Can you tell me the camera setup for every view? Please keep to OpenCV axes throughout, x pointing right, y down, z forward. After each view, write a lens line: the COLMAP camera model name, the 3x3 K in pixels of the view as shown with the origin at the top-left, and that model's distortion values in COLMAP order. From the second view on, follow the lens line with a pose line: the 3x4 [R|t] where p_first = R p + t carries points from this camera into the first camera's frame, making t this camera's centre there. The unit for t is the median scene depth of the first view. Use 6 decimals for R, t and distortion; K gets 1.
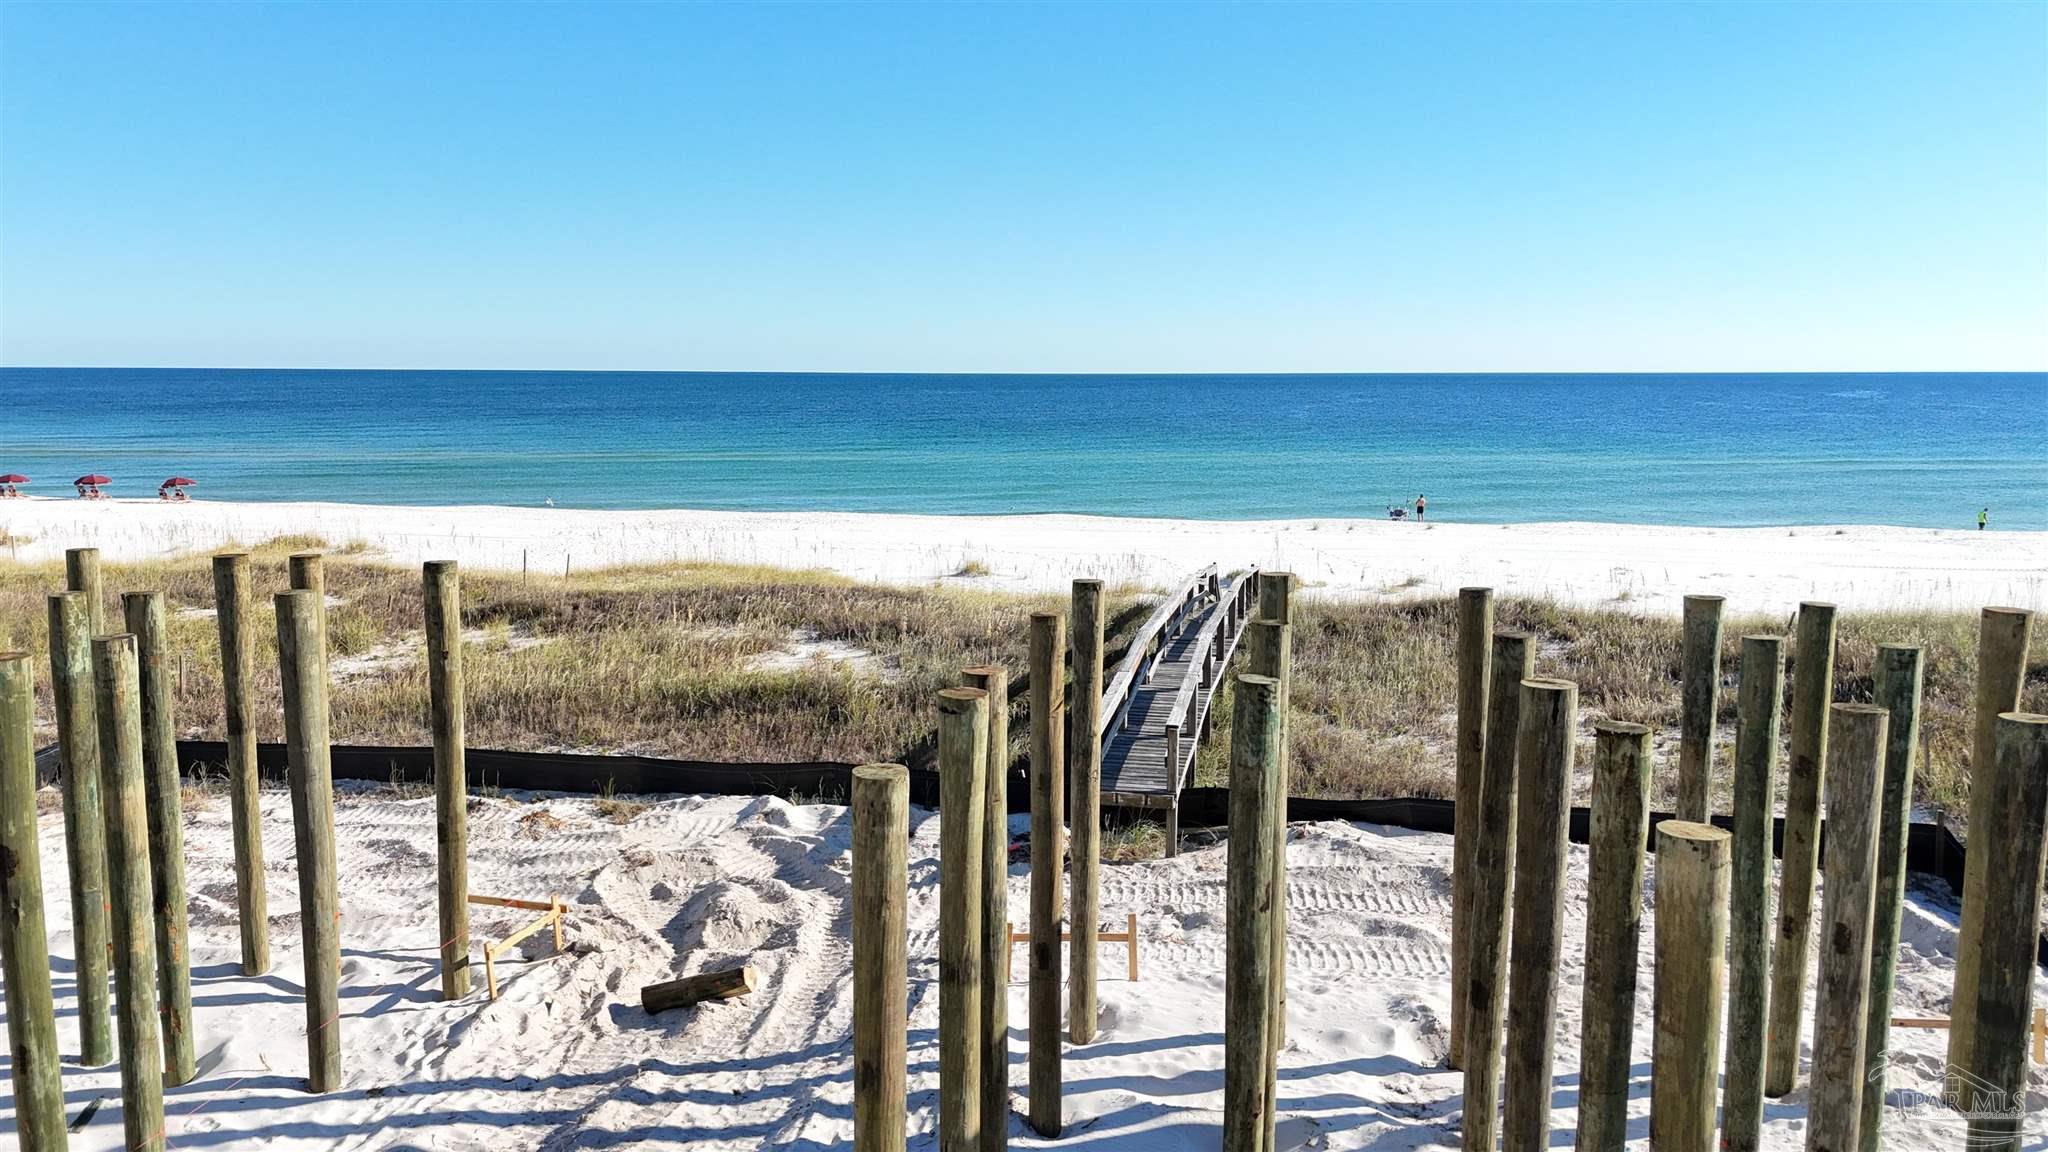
lens RADIAL K [[1497.7, 0, 1024.0], [0, 1497.7, 576.0], [0, 0, 1]] dist [0.057788, -0.046763]
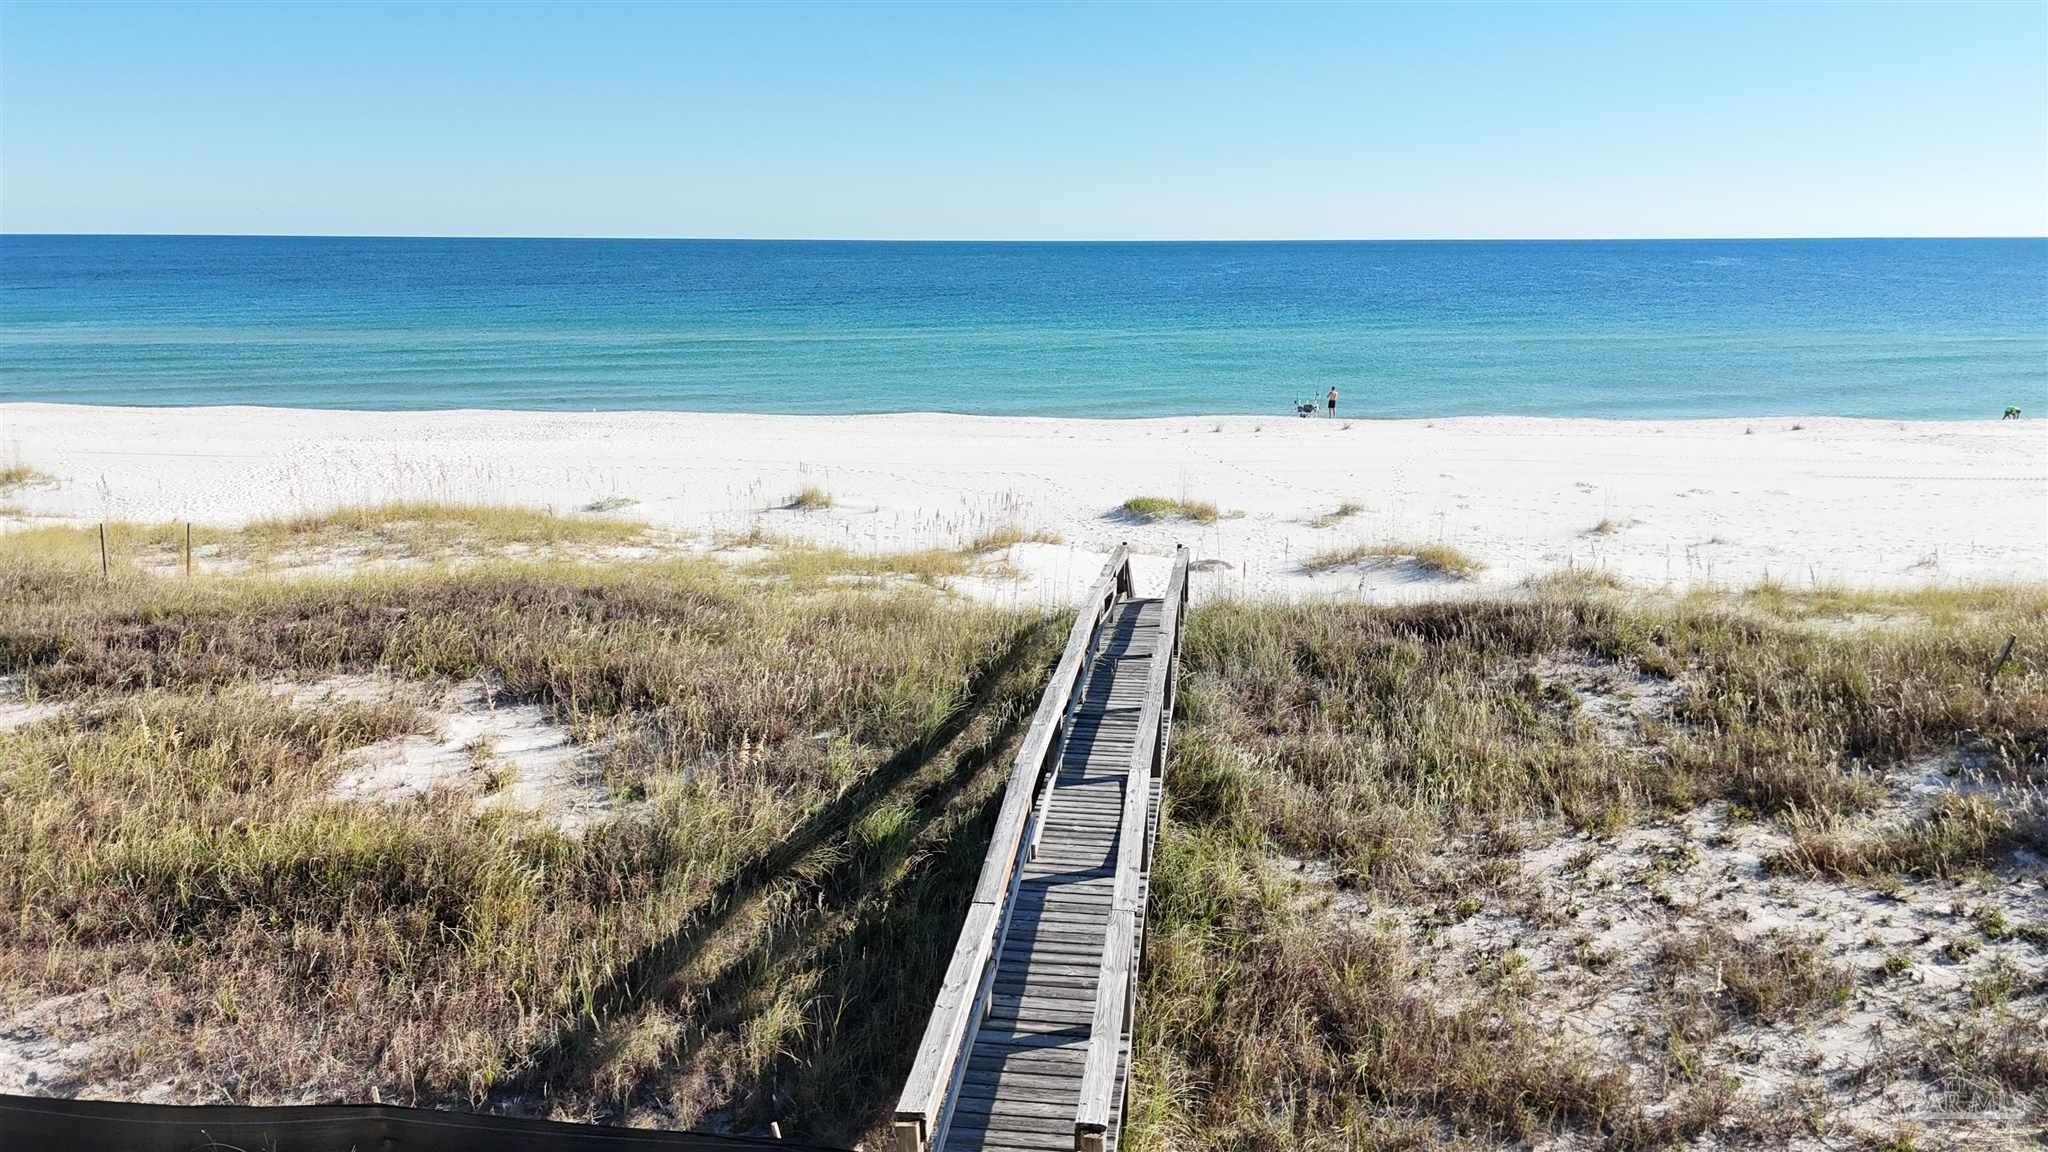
lens RADIAL K [[1497.7, 0, 1024.0], [0, 1497.7, 576.0], [0, 0, 1]] dist [0.057788, -0.046763]
pose [[0.996625, -0.017531, 0.080195, 0.028713], [0.010638, 0.996274, 0.085586, -0.057610], [-0.081397, -0.084444, 0.993098, 0.352660]]
